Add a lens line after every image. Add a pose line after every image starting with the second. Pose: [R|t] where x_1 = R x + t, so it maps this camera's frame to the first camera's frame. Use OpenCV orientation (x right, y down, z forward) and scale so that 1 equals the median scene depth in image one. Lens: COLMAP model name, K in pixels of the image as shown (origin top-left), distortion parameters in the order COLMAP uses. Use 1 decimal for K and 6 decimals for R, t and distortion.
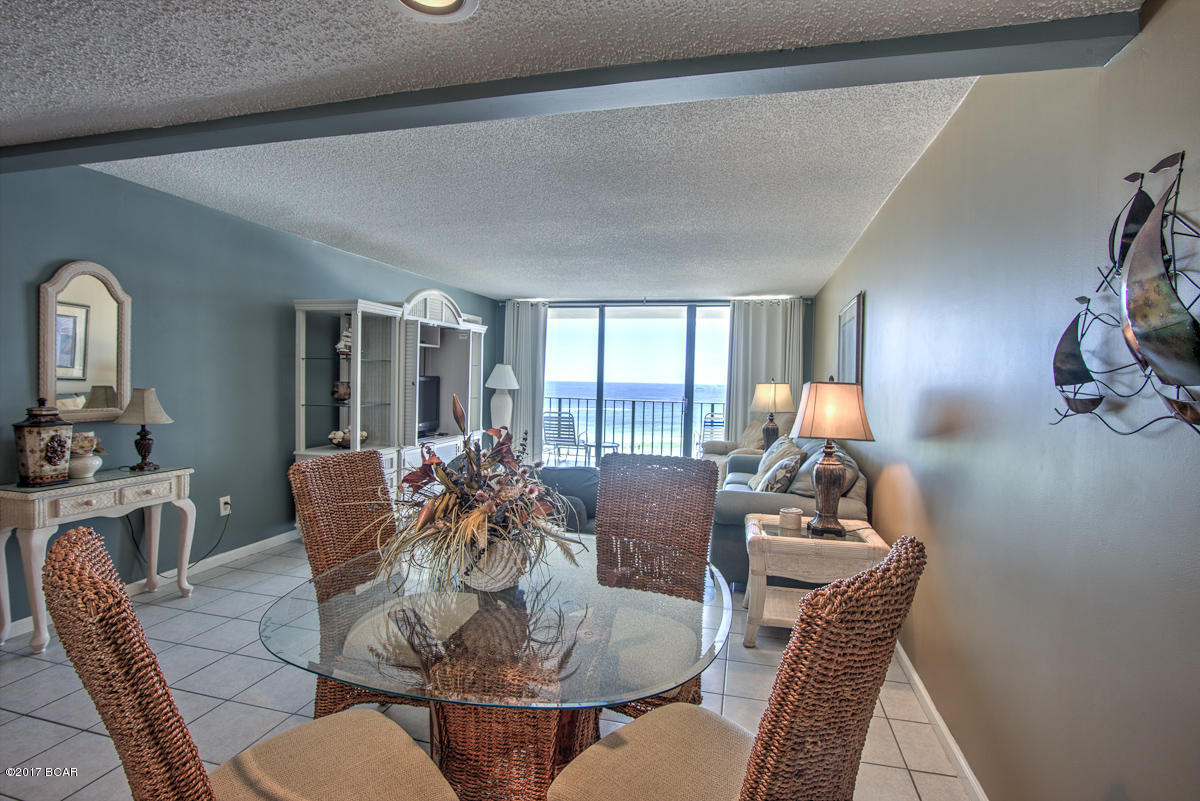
lens RADIAL K [[585.7, 0, 596.8], [0, 585.7, 397.3], [0, 0, 1]] dist [-0.017432, -0.002362]
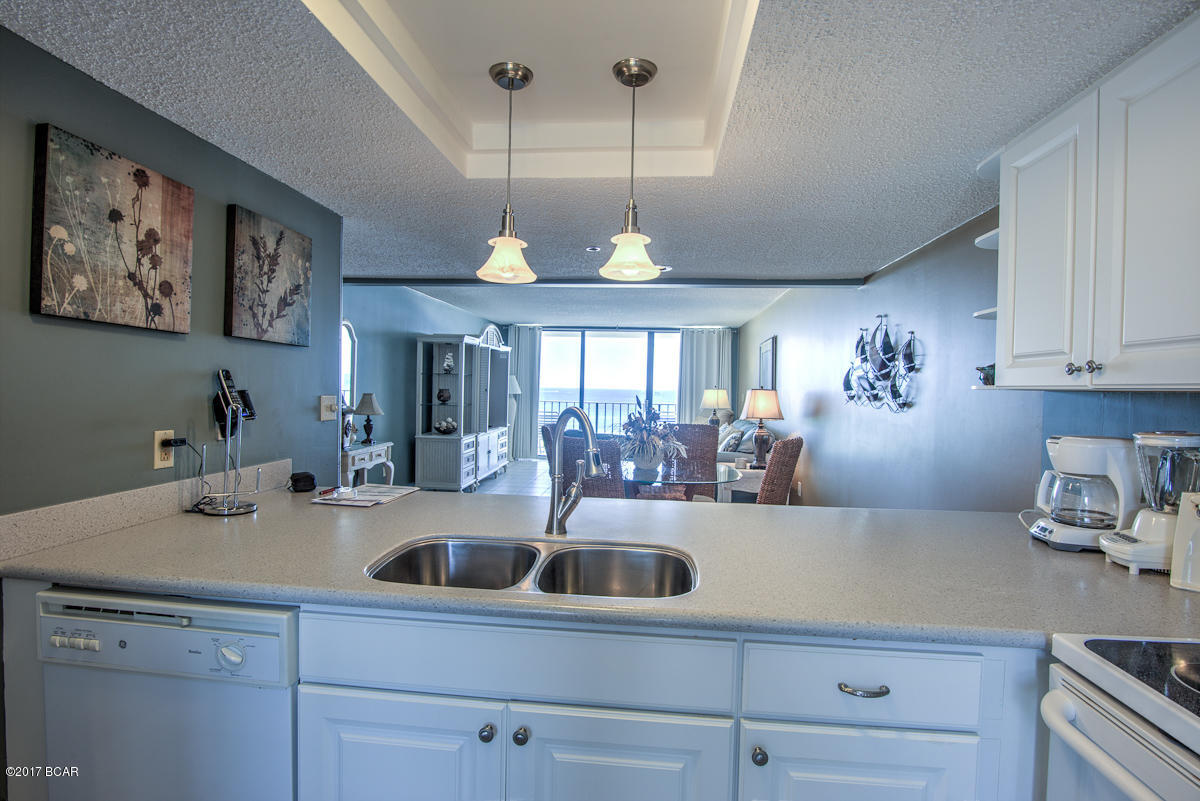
lens RADIAL K [[585.7, 0, 597.6], [0, 585.7, 399.5], [0, 0, 1]] dist [-0.017432, -0.002362]
pose [[0.988696, -0.004575, 0.149863, -0.185632], [0.005213, 0.999979, -0.003862, 0.005560], [-0.149842, 0.004600, 0.988699, -0.360065]]
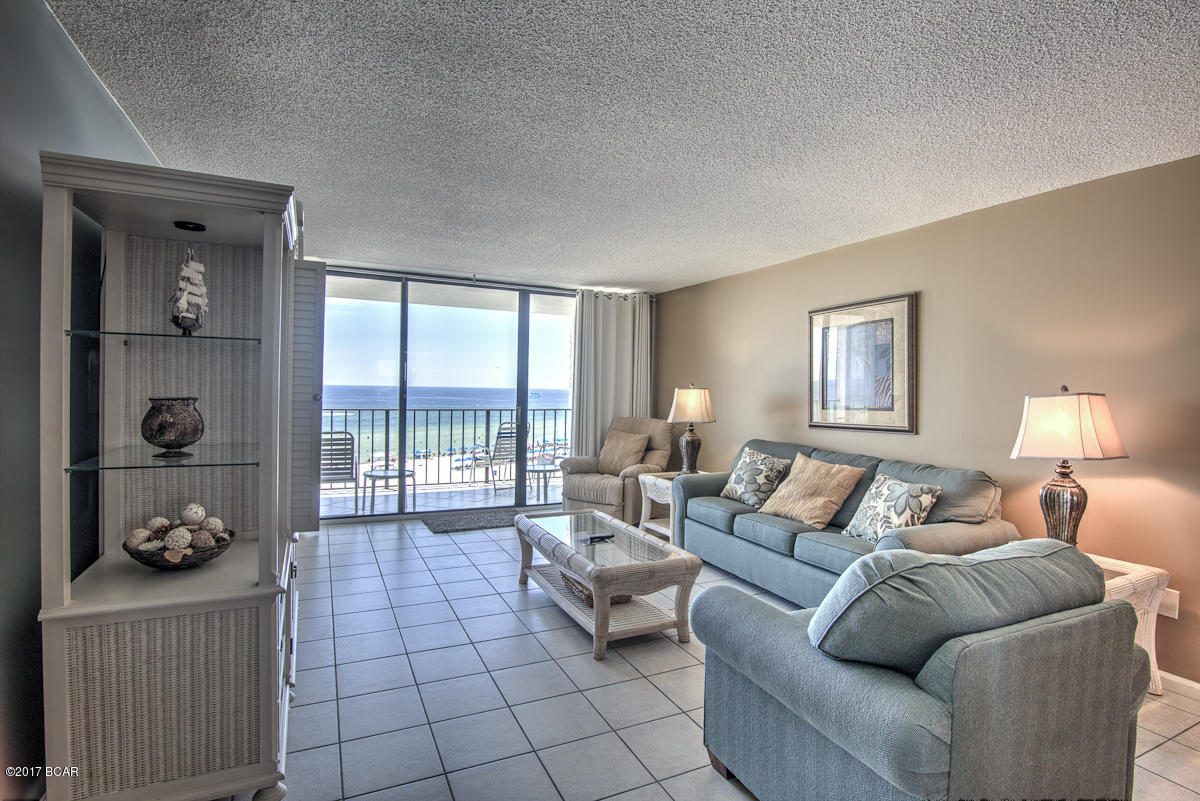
lens RADIAL K [[585.7, 0, 598.3], [0, 585.7, 394.5], [0, 0, 1]] dist [-0.017432, -0.002362]
pose [[0.770742, -0.015324, 0.636963, -0.314839], [0.017675, 0.999840, 0.002667, -0.016775], [-0.636902, 0.009203, 0.770890, 0.357590]]
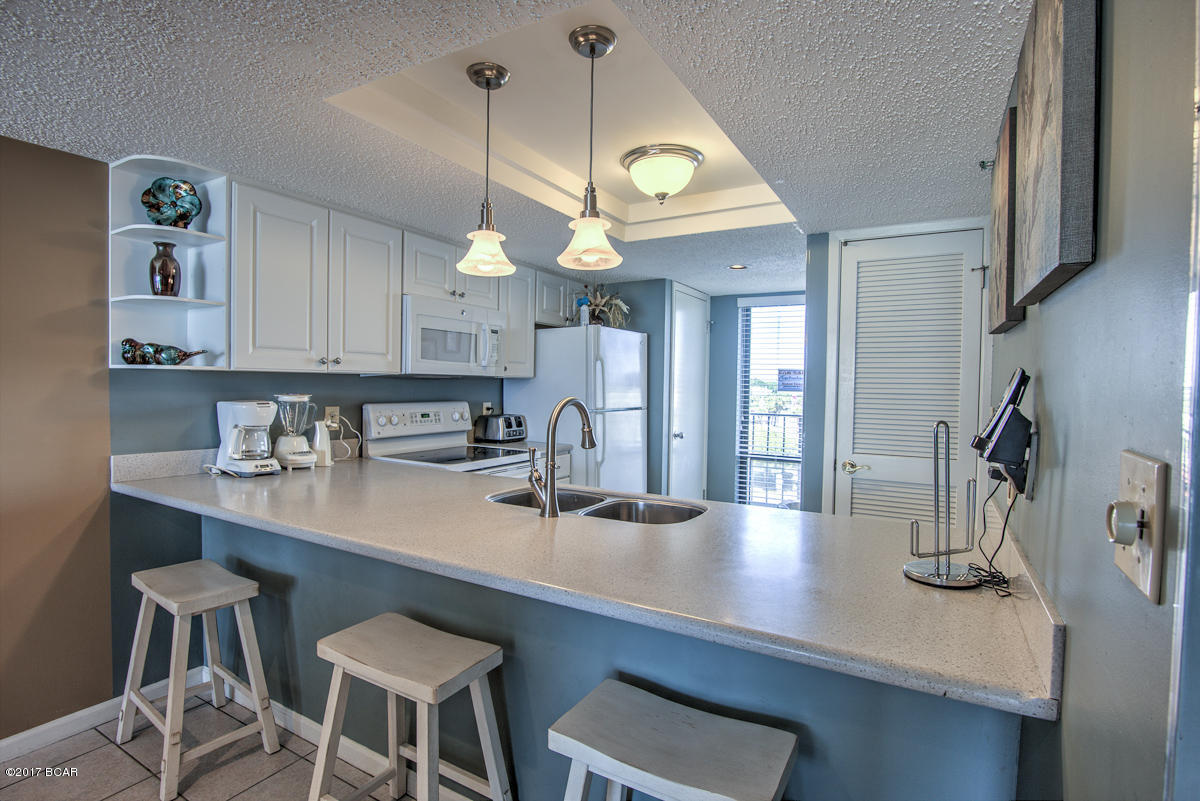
lens RADIAL K [[585.7, 0, 597.4], [0, 585.7, 398.8], [0, 0, 1]] dist [-0.017432, -0.002362]
pose [[-0.962337, -0.044110, 0.268258, -0.255595], [-0.028912, 0.997759, 0.060345, -0.008912], [-0.270319, 0.050317, -0.961455, 0.139303]]
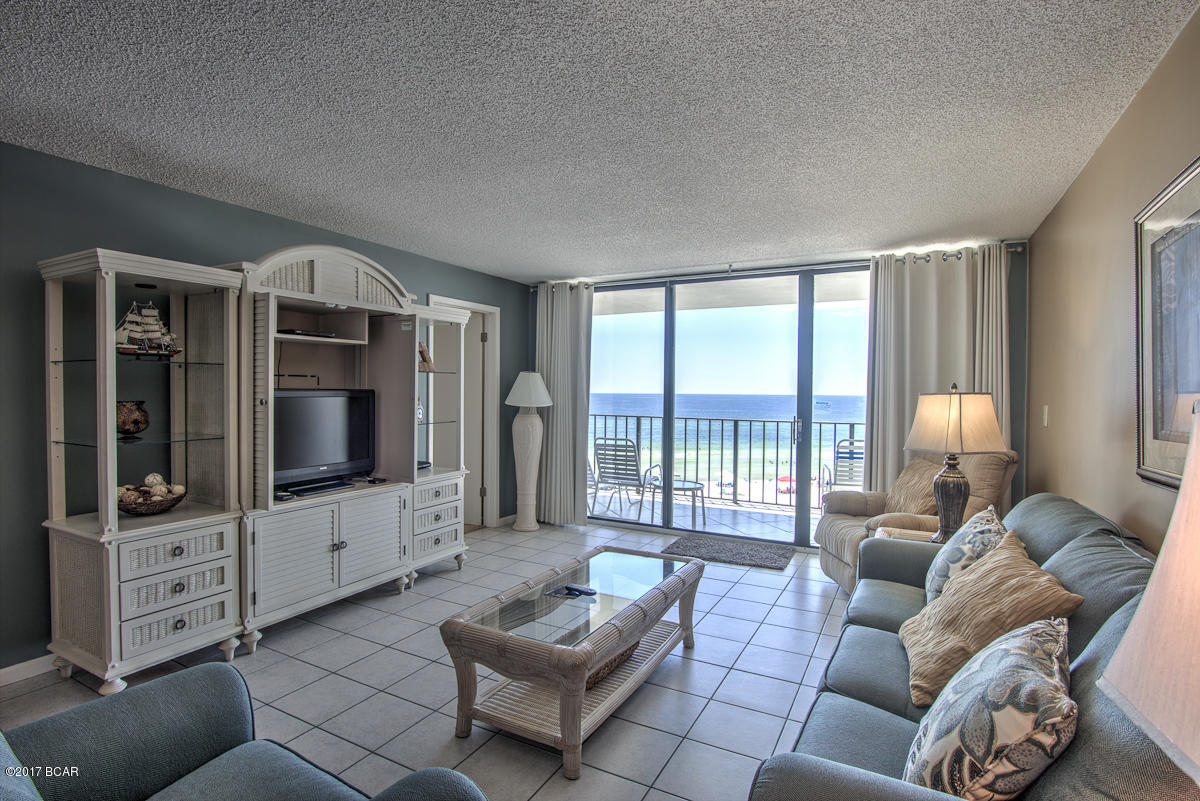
lens RADIAL K [[585.7, 0, 595.1], [0, 585.7, 394.3], [0, 0, 1]] dist [-0.017432, -0.002362]
pose [[0.969220, -0.013228, -0.245842, 0.106550], [0.006275, 0.999558, -0.029044, -0.008989], [0.246118, 0.026607, 0.968875, 0.376554]]
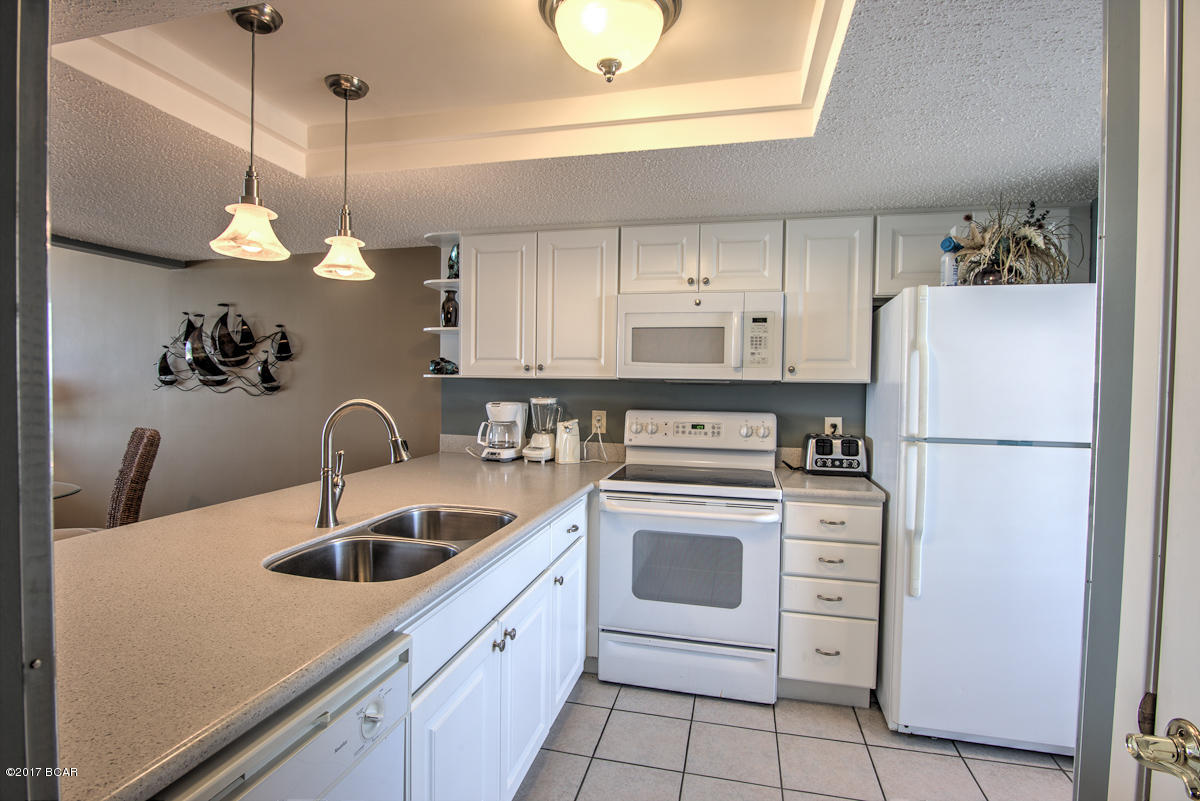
lens RADIAL K [[585.7, 0, 602.5], [0, 585.7, 399.6], [0, 0, 1]] dist [-0.017432, -0.002362]
pose [[-0.016186, -0.053688, 0.998427, -0.413273], [0.015474, 0.998424, 0.053938, -0.004679], [-0.999749, 0.016323, -0.015329, -0.225446]]
